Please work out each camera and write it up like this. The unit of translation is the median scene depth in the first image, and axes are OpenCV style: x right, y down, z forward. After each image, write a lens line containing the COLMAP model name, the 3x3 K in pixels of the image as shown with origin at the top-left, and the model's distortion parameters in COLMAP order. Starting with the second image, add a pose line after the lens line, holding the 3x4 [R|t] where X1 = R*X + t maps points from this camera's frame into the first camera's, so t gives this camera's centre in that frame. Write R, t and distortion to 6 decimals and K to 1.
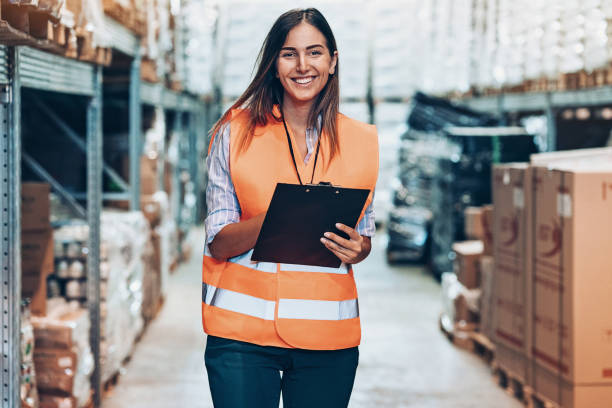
lens RADIAL K [[1187.7, 0, 306.0], [0, 1187.7, 204.0], [0, 0, 1]] dist [-0.043208, 0.047991]
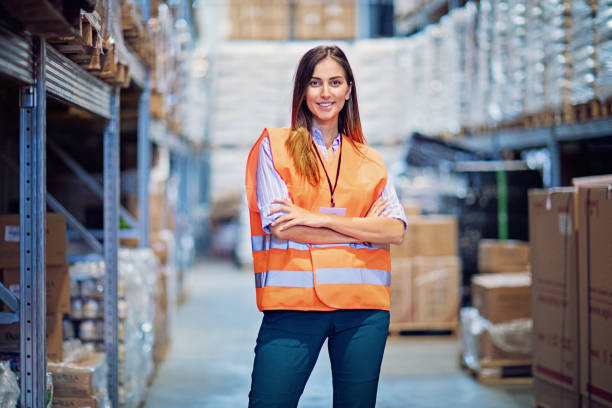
lens RADIAL K [[1123.5, 0, 306.8], [0, 1123.5, 177.7], [0, 0, 1]] dist [-0.081018, -0.332940]
pose [[0.999686, -0.014430, 0.020476, -0.031127], [0.015691, 0.997904, -0.062788, 0.007646], [-0.019527, 0.063090, 0.997817, 0.087958]]
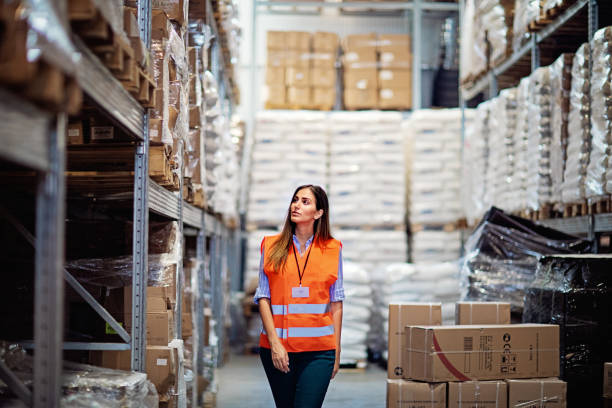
lens RADIAL K [[1187.7, 0, 306.0], [0, 1187.7, 204.0], [0, 0, 1]] dist [-0.043208, 0.047991]
pose [[0.999859, 0.003295, -0.016444, -0.037945], [-0.005083, 0.993930, -0.109898, -0.013178], [0.015982, 0.109966, 0.993807, 0.326818]]
